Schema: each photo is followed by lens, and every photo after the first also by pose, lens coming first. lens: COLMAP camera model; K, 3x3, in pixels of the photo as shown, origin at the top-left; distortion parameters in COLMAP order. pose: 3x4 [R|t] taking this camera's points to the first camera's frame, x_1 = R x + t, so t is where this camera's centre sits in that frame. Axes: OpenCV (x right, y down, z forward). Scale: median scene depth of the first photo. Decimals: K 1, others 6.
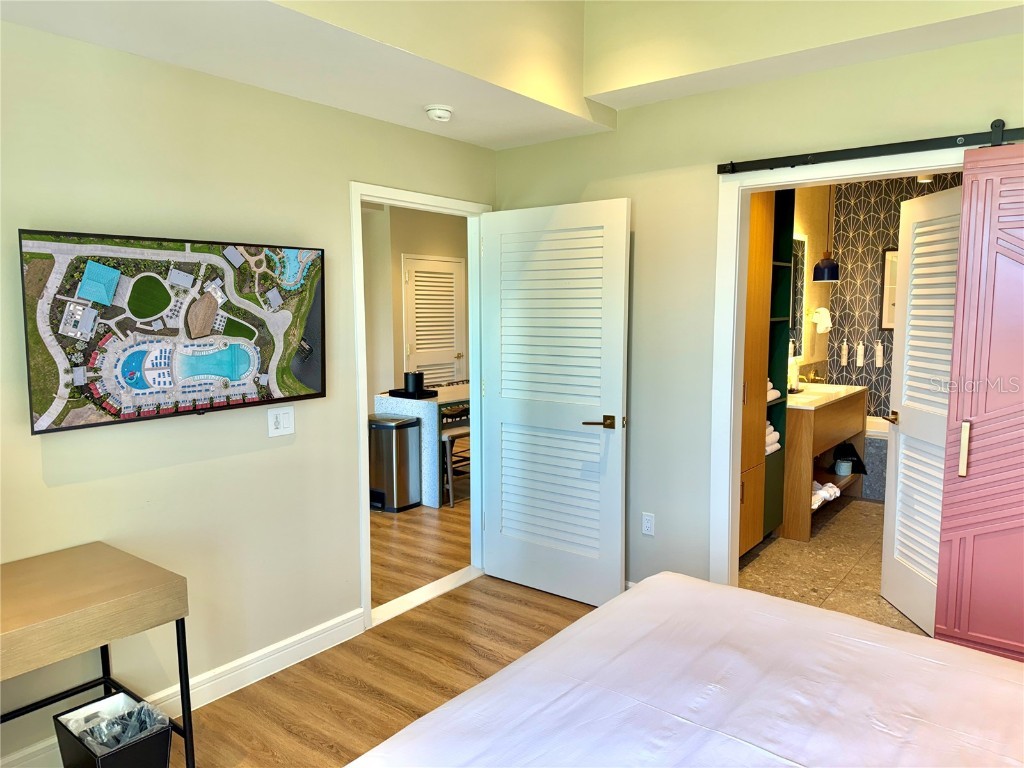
lens RADIAL K [[722.8, 0, 510.6], [0, 722.8, 383.5], [0, 0, 1]] dist [0.063610, -0.065021]
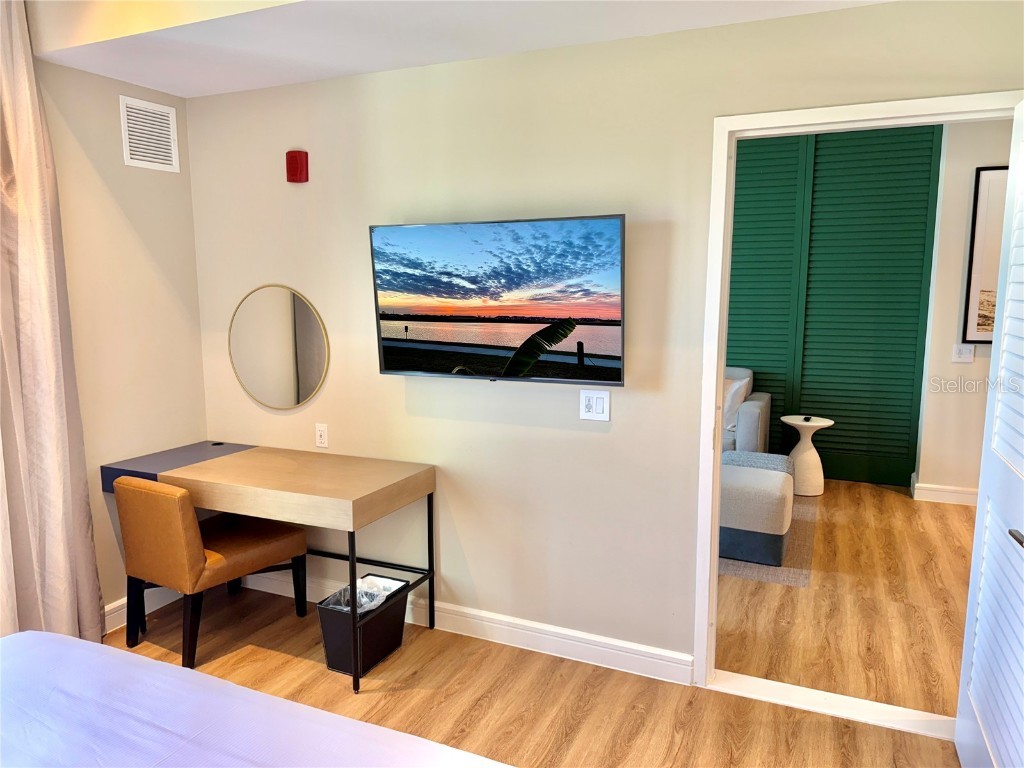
lens RADIAL K [[722.8, 0, 511.2], [0, 722.8, 383.6], [0, 0, 1]] dist [0.063610, -0.065021]
pose [[0.250670, 0.143880, -0.957321, 0.600000], [-0.105085, 0.987094, 0.120839, -0.084455], [0.962352, 0.070309, 0.262555, 0.722143]]
